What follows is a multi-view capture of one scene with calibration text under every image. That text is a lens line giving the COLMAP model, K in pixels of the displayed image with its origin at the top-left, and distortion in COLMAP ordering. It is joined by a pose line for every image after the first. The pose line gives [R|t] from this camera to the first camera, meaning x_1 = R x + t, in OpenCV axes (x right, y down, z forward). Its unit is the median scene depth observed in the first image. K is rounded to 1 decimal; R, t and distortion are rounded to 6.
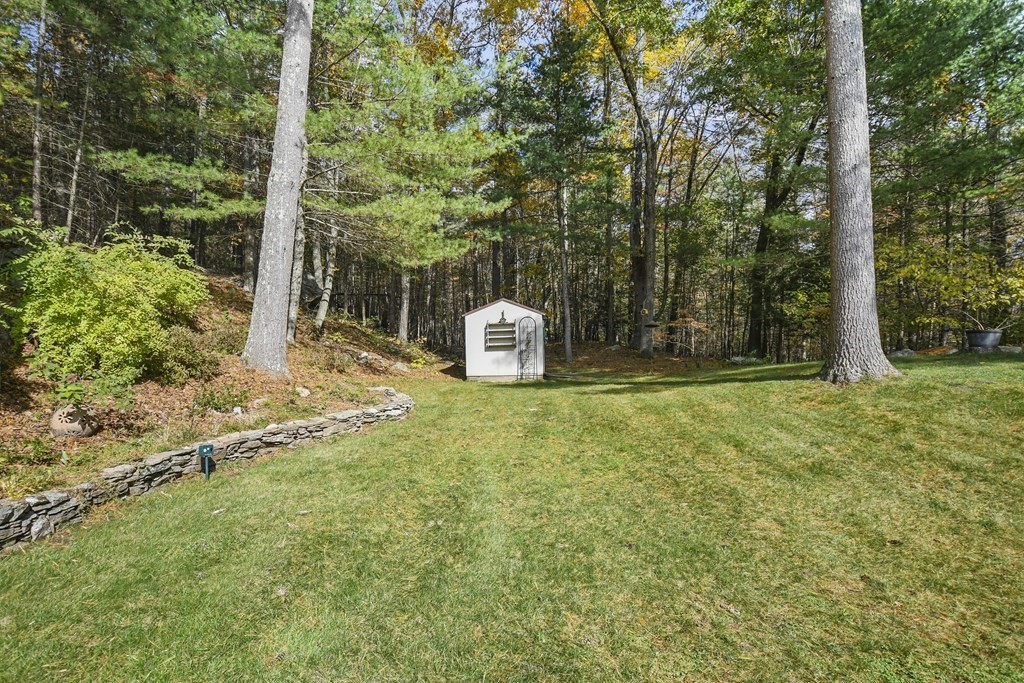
lens RADIAL K [[520.2, 0, 510.4], [0, 520.2, 337.3], [0, 0, 1]] dist [-0.003368, -0.000726]
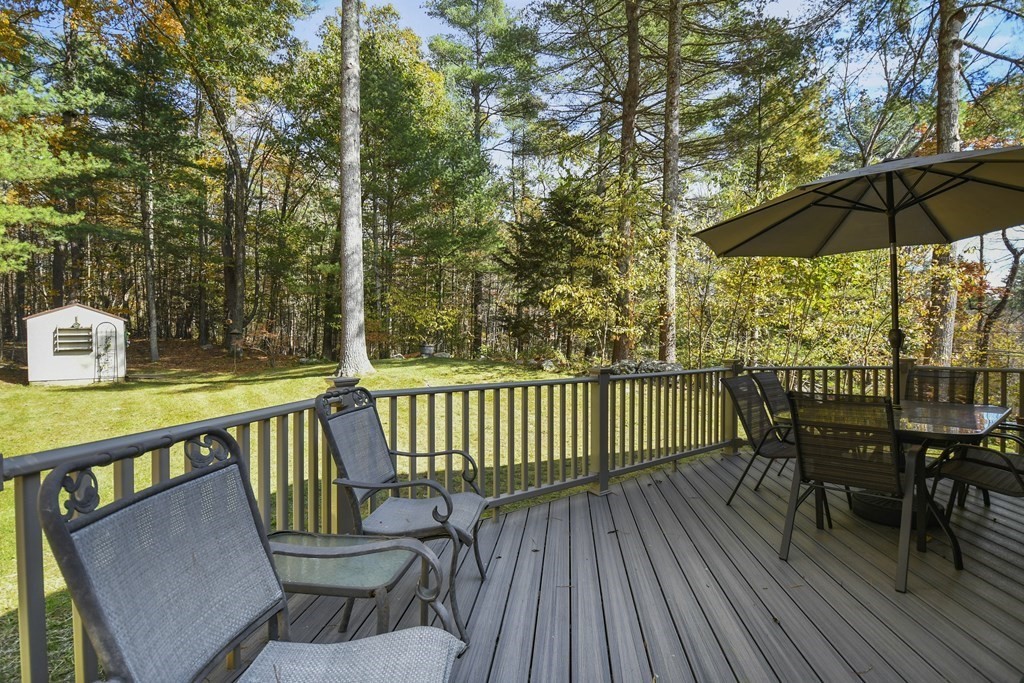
lens RADIAL K [[534.5, 0, 512.0], [0, 534.5, 341.5], [0, 0, 1]] dist [-0.000710, -0.001258]
pose [[0.766256, 0.003013, 0.642528, -0.032768], [-0.023446, 0.999454, 0.023274, -0.044840], [-0.642107, -0.032899, 0.765909, -0.355098]]
